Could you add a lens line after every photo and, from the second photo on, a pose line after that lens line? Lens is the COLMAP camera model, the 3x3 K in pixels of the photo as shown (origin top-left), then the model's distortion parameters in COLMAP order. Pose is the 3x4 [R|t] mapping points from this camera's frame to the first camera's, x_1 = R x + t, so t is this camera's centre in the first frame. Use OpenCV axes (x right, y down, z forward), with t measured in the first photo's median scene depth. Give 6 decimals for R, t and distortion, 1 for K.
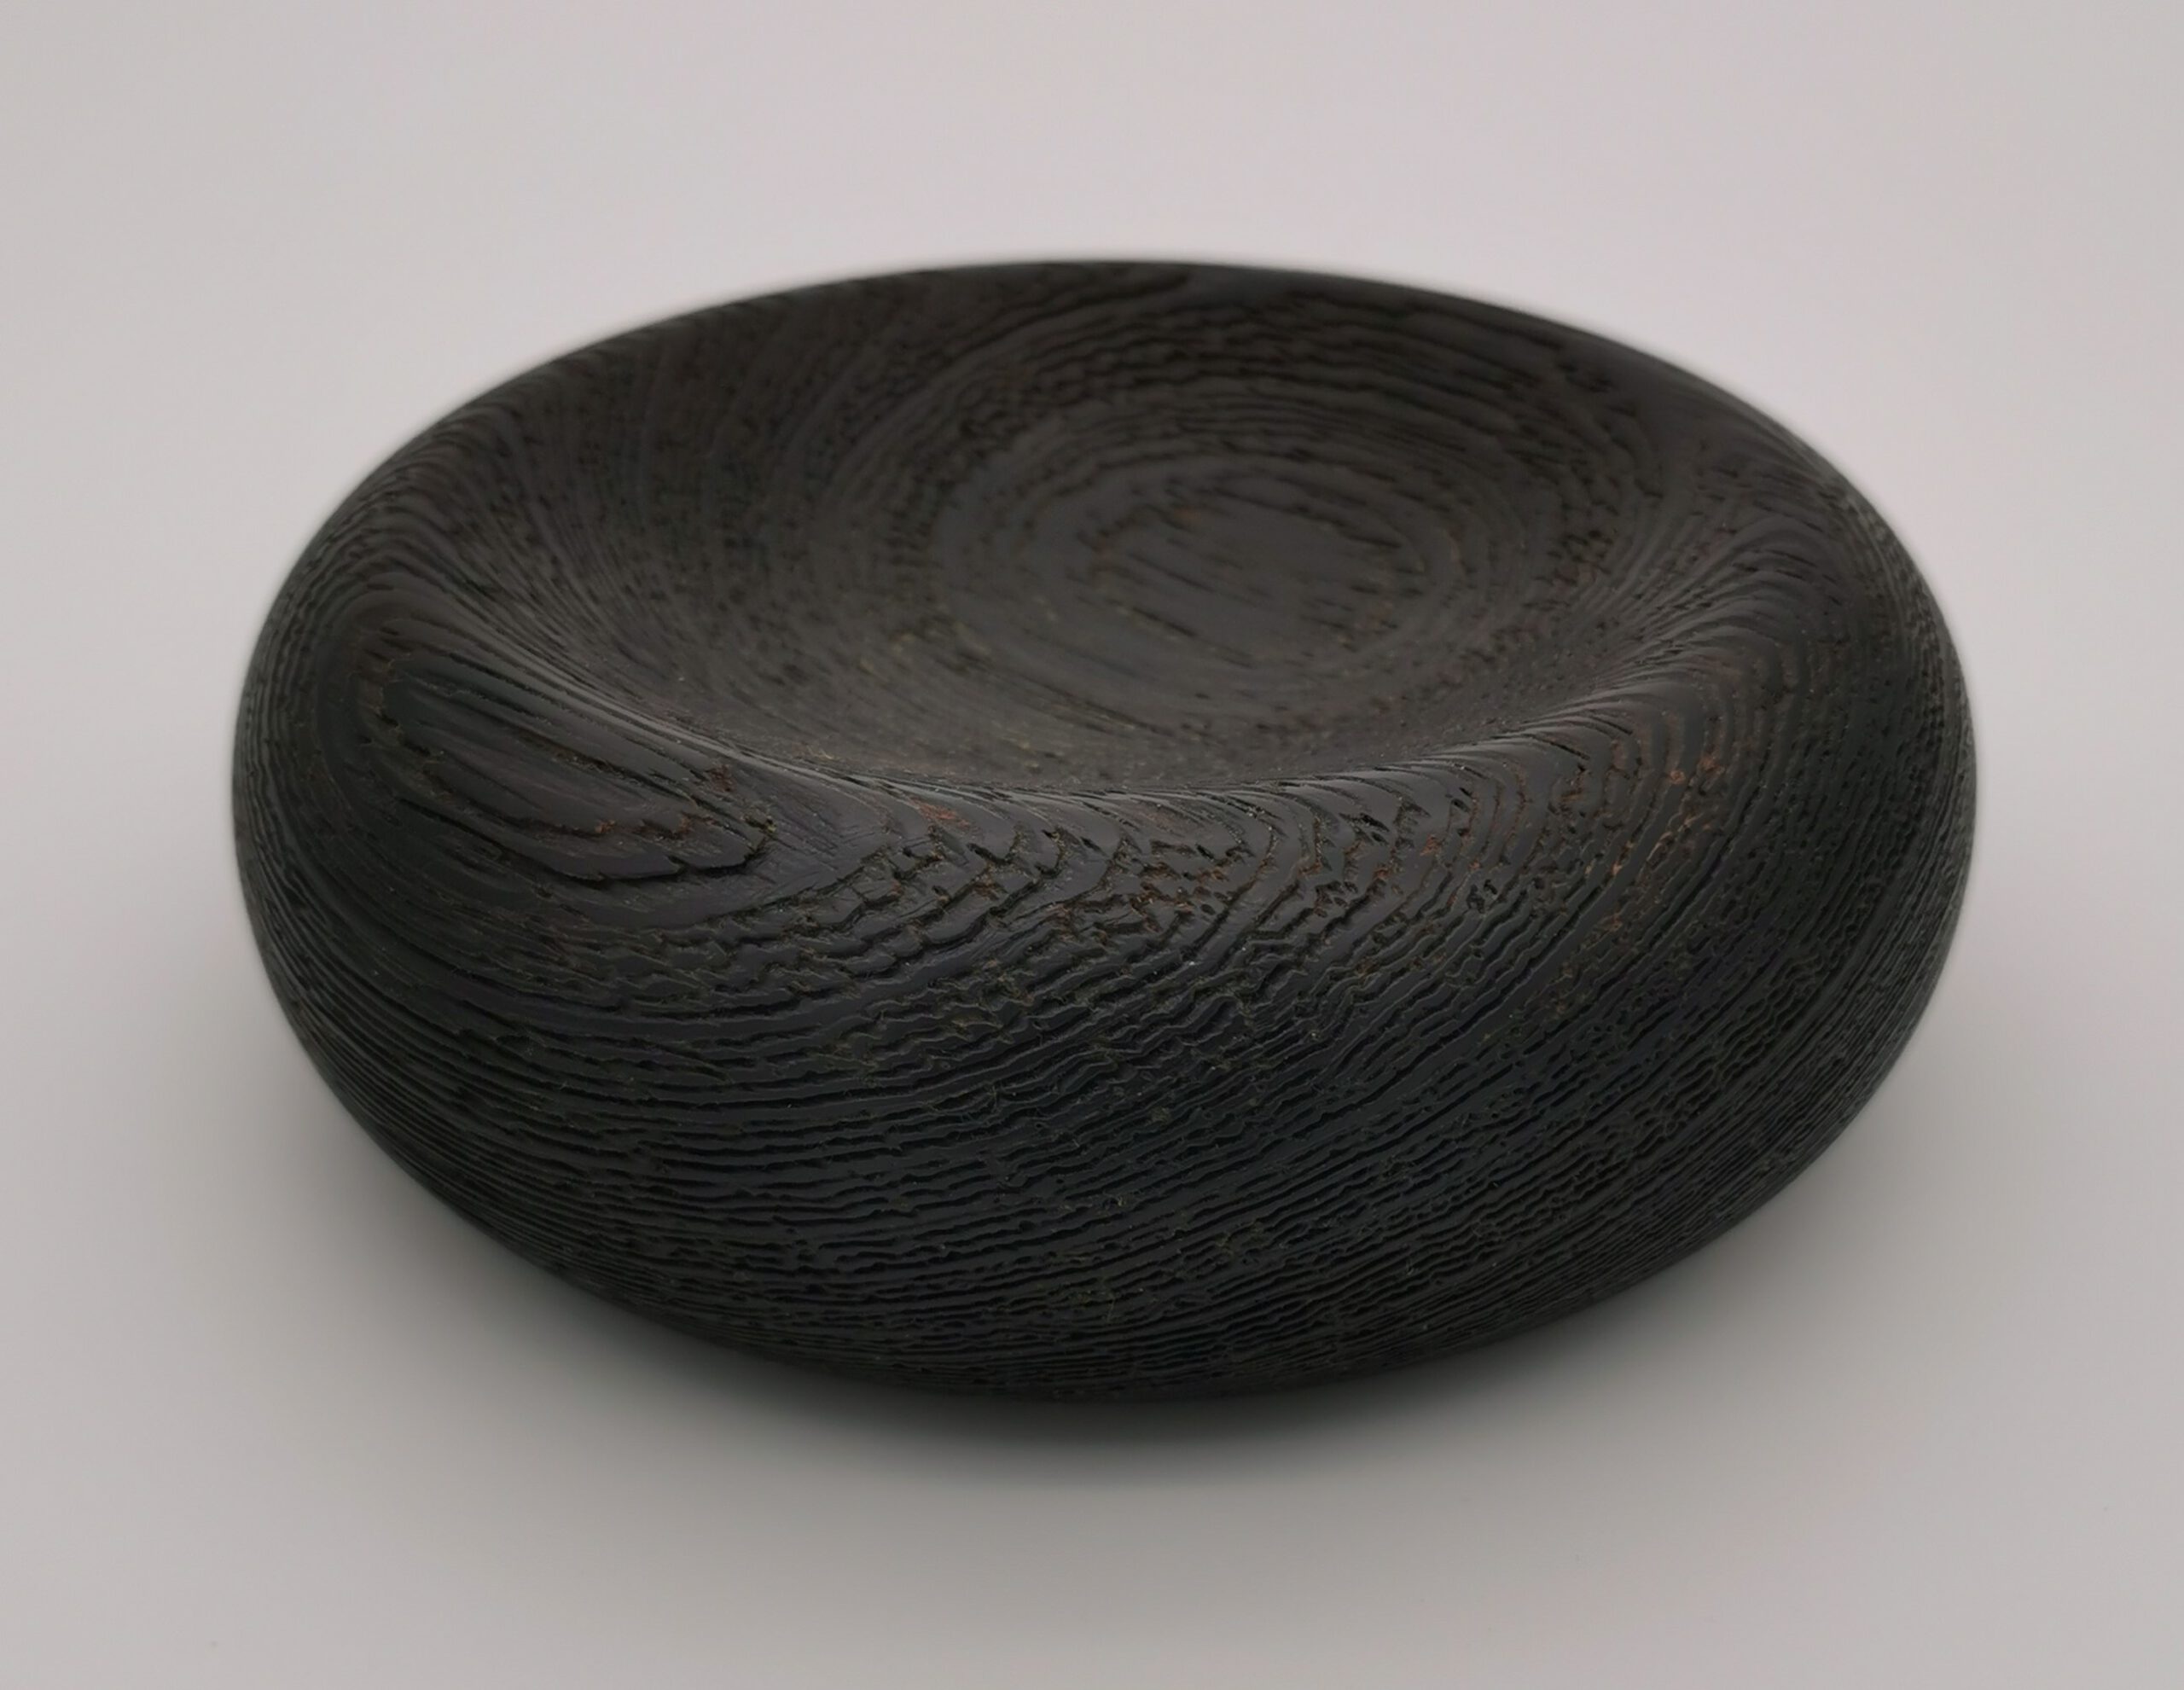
lens RADIAL K [[2100.5, 0, 1027.8], [0, 2100.5, 845.8], [0, 0, 1]] dist [0.112530, -0.011407]
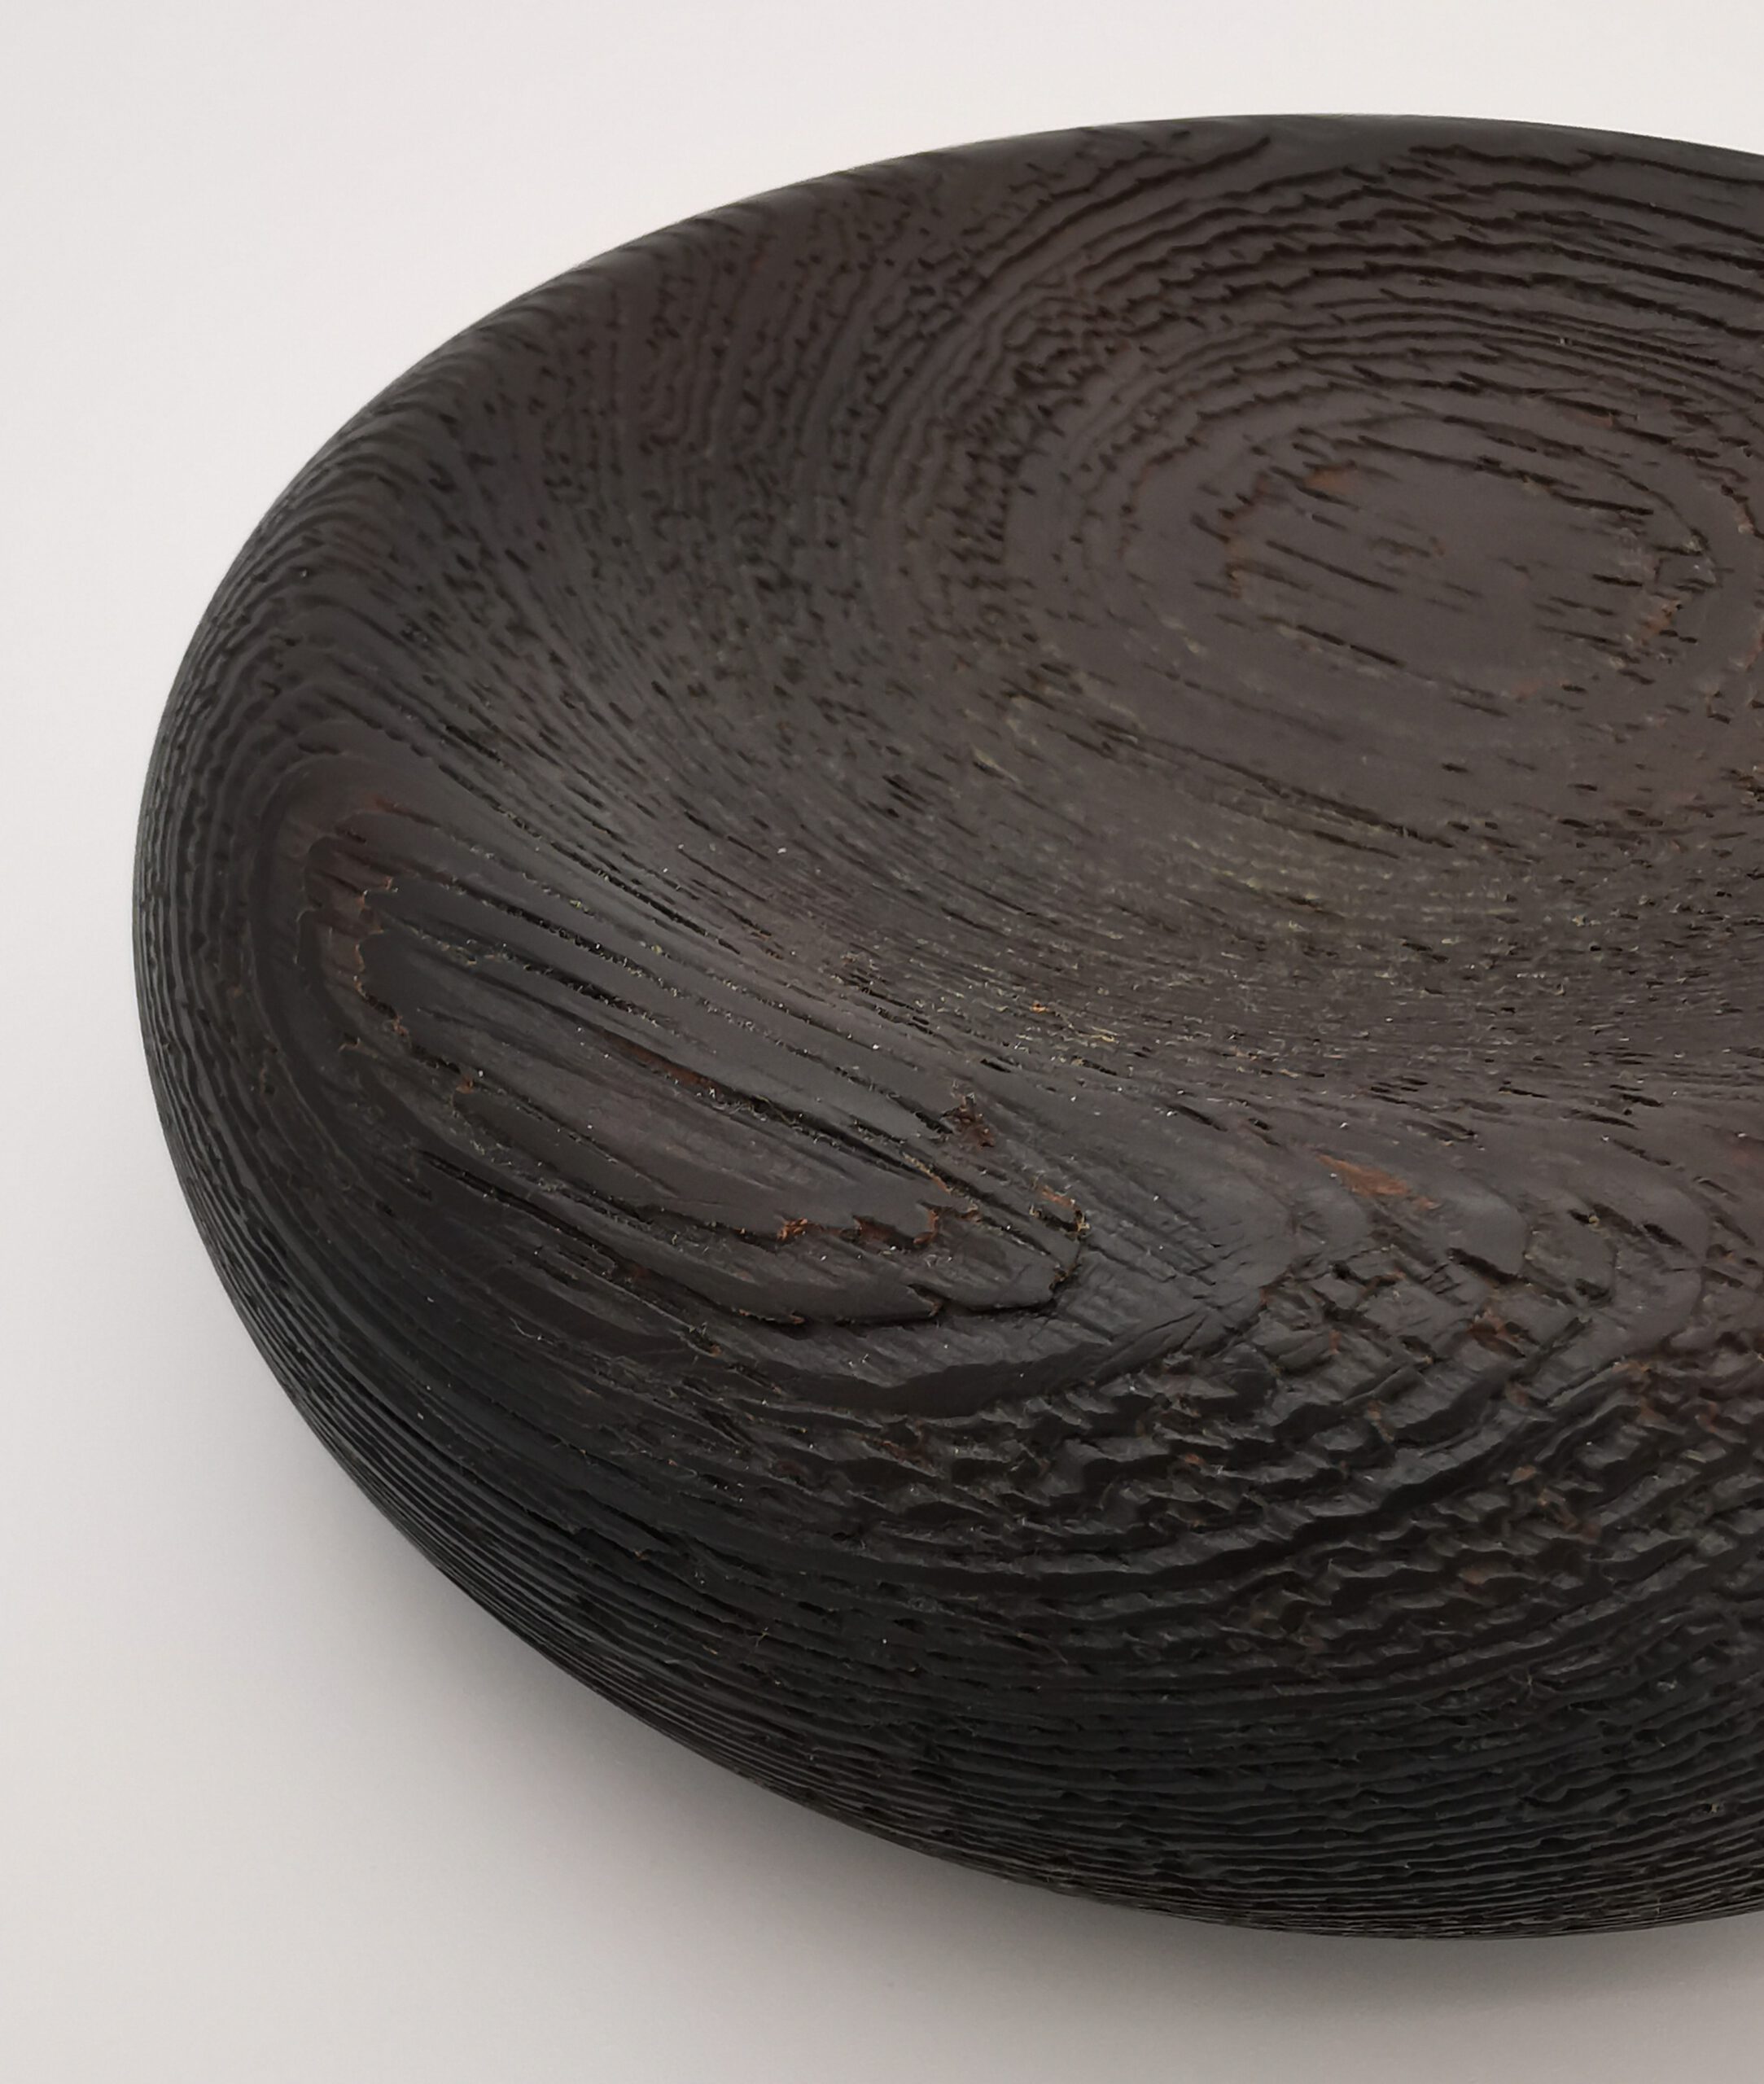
lens RADIAL K [[1911.6, 0, 953.4], [0, 1911.6, 1090.2], [0, 0, 1]] dist [0.071721, -0.004460]
pose [[0.996189, -0.081342, 0.031491, -0.112242], [0.073556, 0.977458, 0.197902, -0.100734], [-0.046878, -0.194832, 0.979716, 0.315496]]
